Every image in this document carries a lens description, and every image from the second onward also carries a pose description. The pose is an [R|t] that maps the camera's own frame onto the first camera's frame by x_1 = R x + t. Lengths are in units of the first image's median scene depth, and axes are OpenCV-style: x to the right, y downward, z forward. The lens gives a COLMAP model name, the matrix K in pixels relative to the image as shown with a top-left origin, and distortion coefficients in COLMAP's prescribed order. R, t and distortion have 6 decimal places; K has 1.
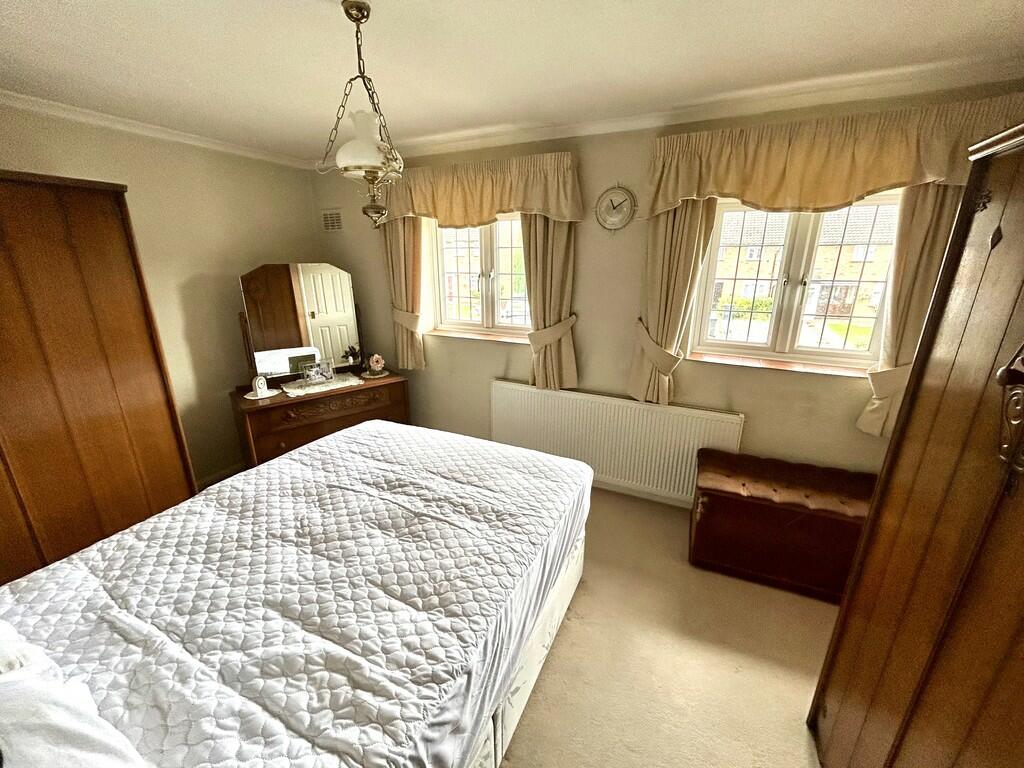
lens RADIAL K [[413.4, 0, 511.2], [0, 413.4, 382.1], [0, 0, 1]] dist [-0.000449, 0.000812]
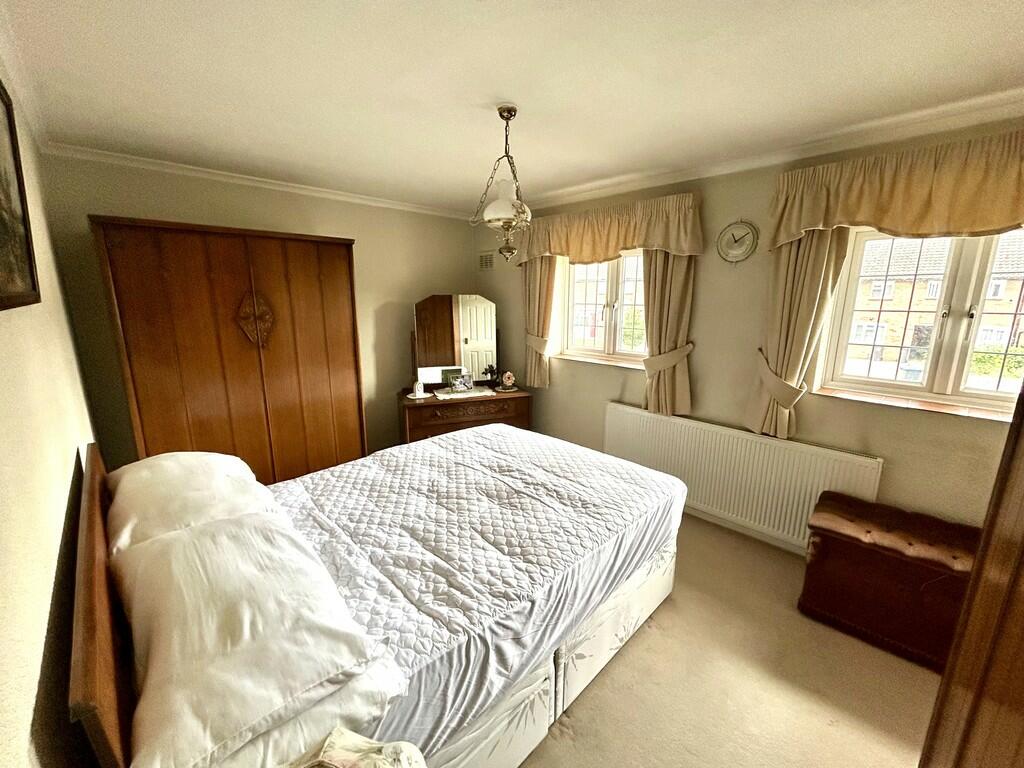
lens RADIAL K [[413.4, 0, 511.2], [0, 413.4, 382.1], [0, 0, 1]] dist [-0.000449, 0.000812]
pose [[0.941412, 0.072364, -0.329404, 0.102647], [-0.100676, 0.992475, -0.069696, 0.066671], [0.321882, 0.098776, 0.941613, -0.140098]]
